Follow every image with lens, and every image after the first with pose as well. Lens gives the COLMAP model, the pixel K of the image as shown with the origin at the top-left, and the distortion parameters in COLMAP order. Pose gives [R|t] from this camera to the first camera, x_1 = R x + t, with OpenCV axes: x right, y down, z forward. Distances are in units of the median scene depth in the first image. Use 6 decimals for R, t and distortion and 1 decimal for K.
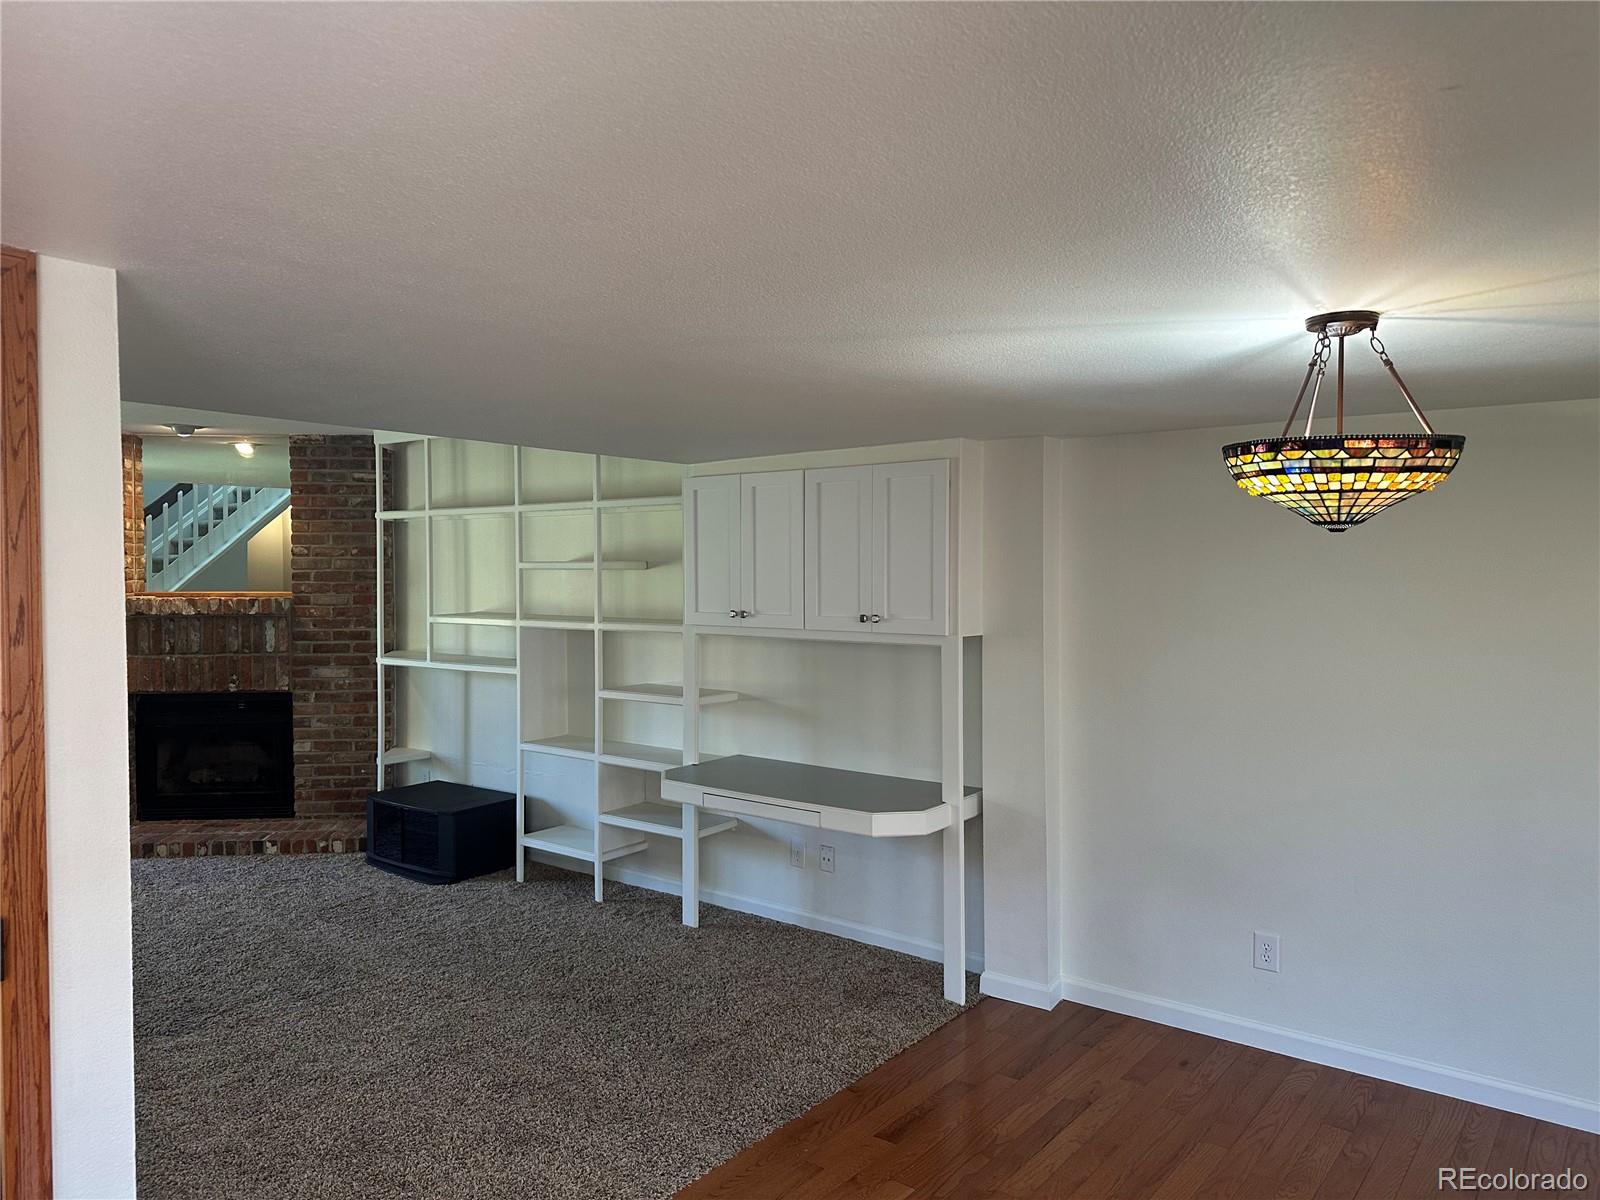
lens RADIAL K [[1119.1, 0, 798.6], [0, 1119.1, 588.6], [0, 0, 1]] dist [-0.000271, -0.002355]
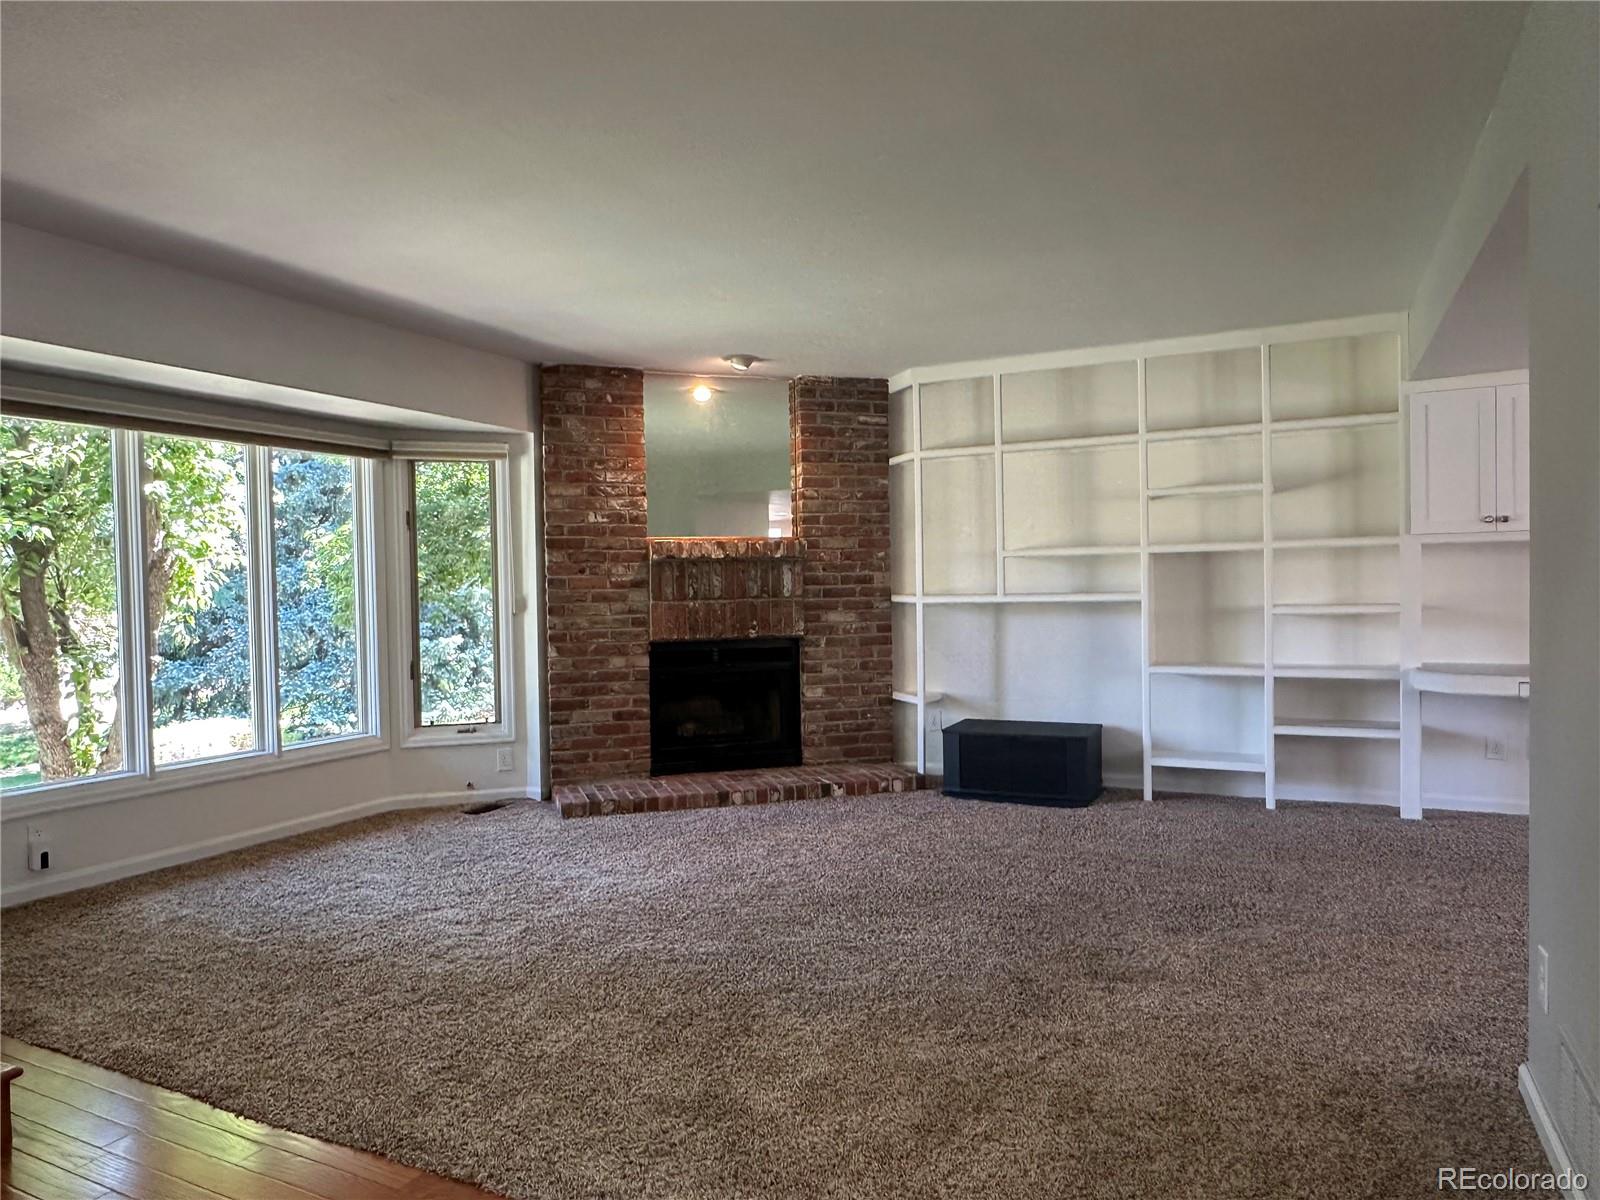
lens RADIAL K [[1026.2, 0, 799.2], [0, 1026.2, 607.6], [0, 0, 1]] dist [0.004700, 0.002215]
pose [[0.981926, -0.021211, 0.188073, -0.626698], [0.020760, 0.999775, 0.004367, 0.062102], [-0.188123, -0.000384, 0.982145, 0.112688]]
